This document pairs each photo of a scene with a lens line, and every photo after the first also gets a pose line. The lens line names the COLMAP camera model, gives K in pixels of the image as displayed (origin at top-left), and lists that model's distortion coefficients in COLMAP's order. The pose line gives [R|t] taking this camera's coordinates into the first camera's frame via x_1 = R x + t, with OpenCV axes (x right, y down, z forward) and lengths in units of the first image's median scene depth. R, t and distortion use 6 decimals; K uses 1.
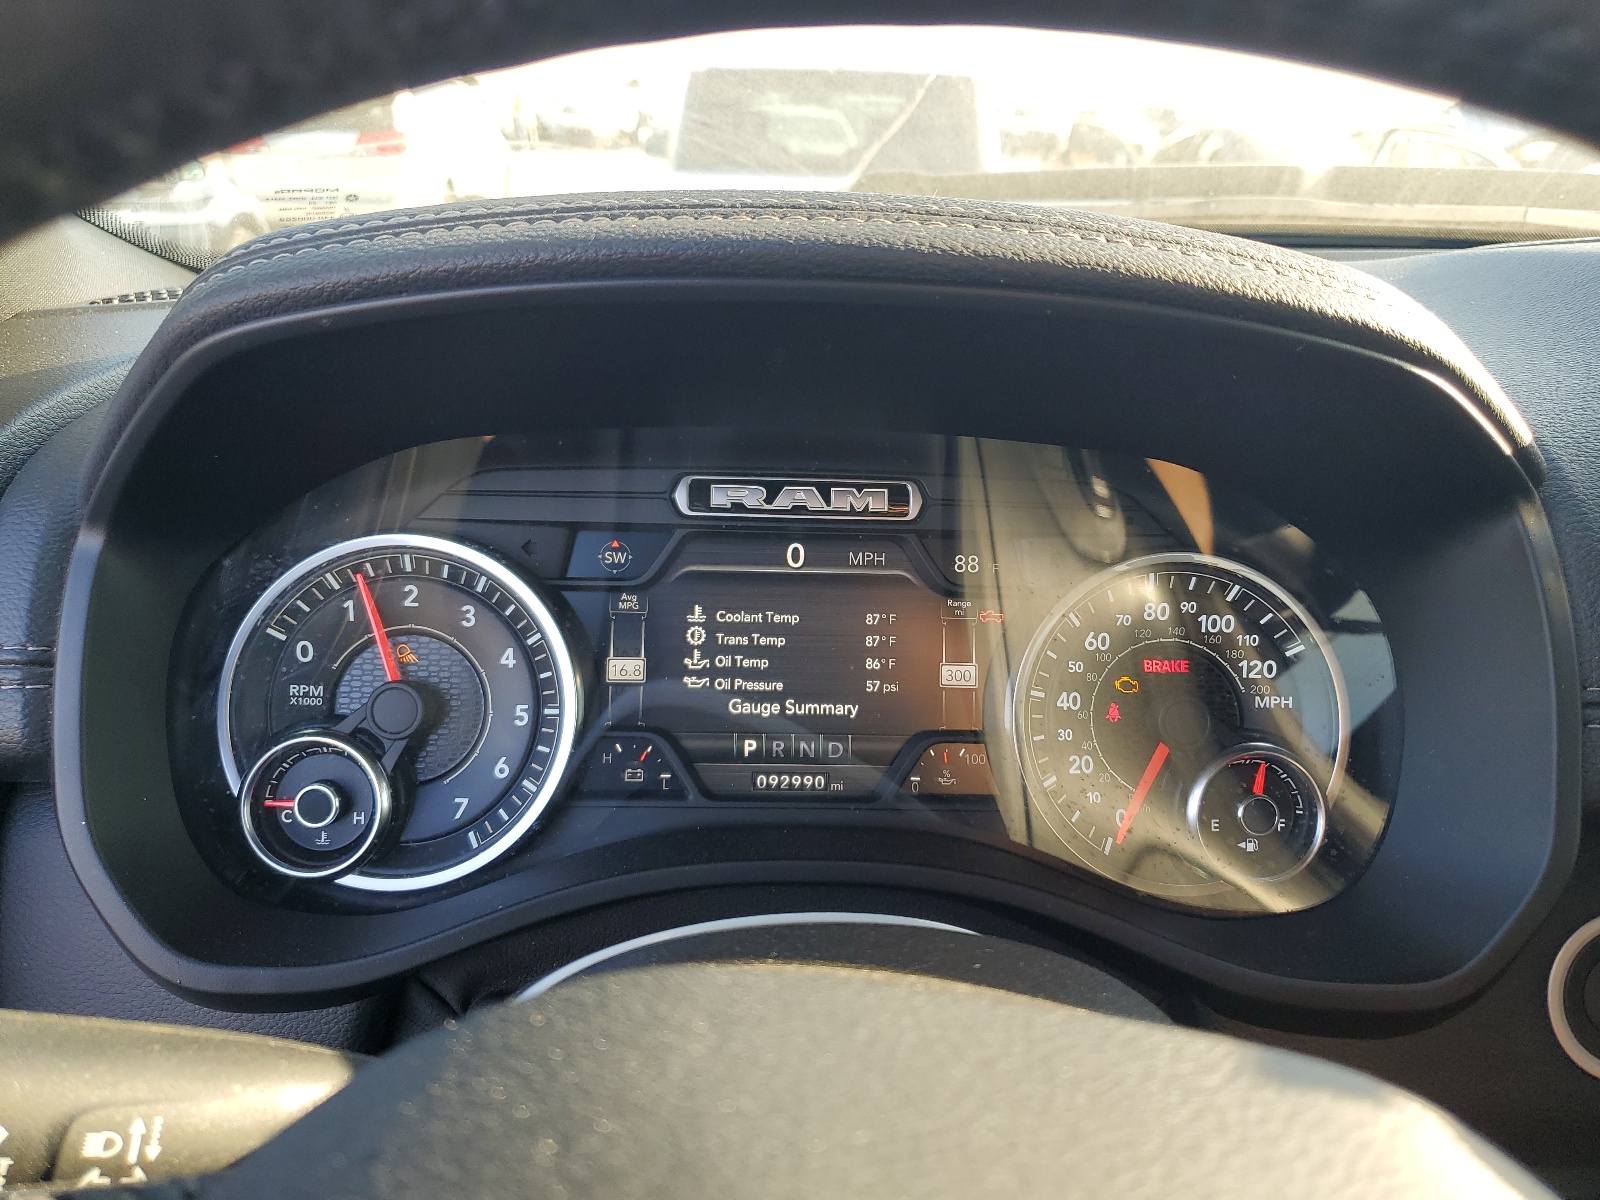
lens RADIAL K [[1212.9, 0, 799.0], [0, 1212.9, 597.4], [0, 0, 1]] dist [0.014599, 0.004257]
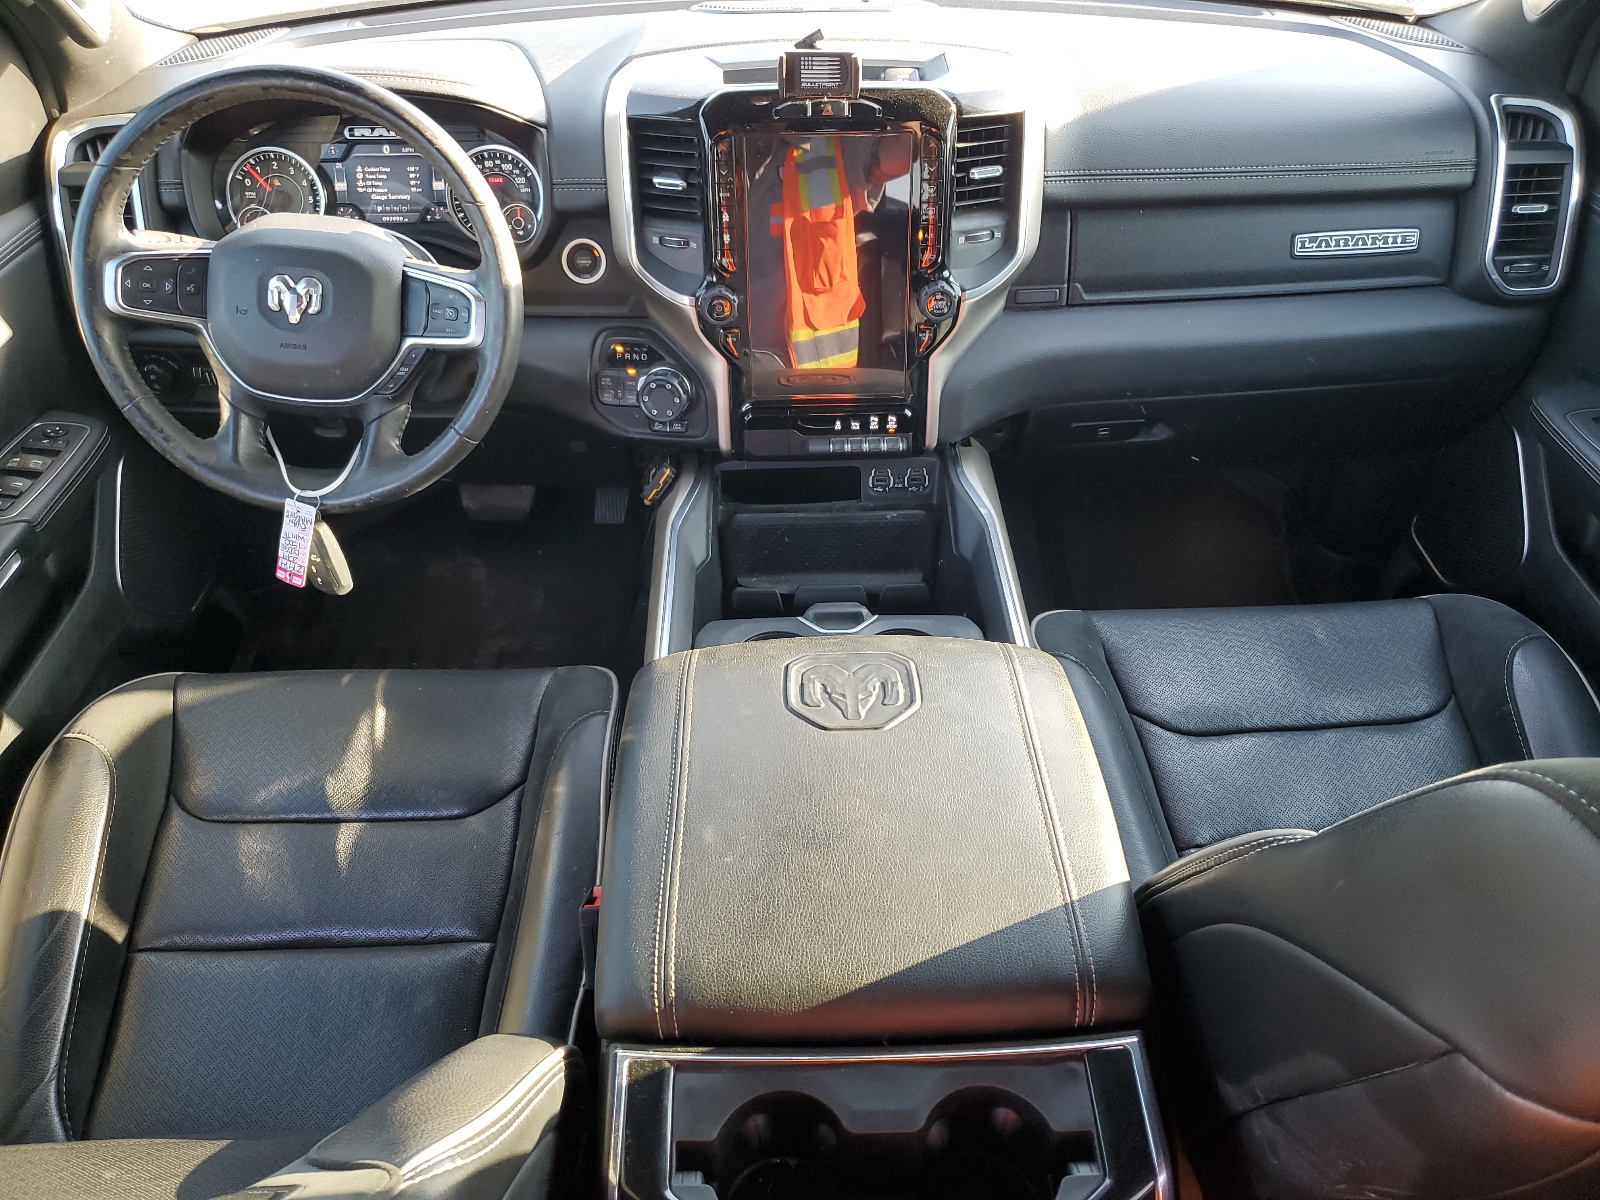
lens RADIAL K [[1212.9, 0, 801.6], [0, 1212.9, 599.7], [0, 0, 1]] dist [0.014599, 0.004257]
pose [[0.997624, -0.011728, -0.067895, 1.394771], [0.033448, 0.943937, 0.328425, 0.075198], [0.060236, -0.329916, 0.942087, -2.595750]]
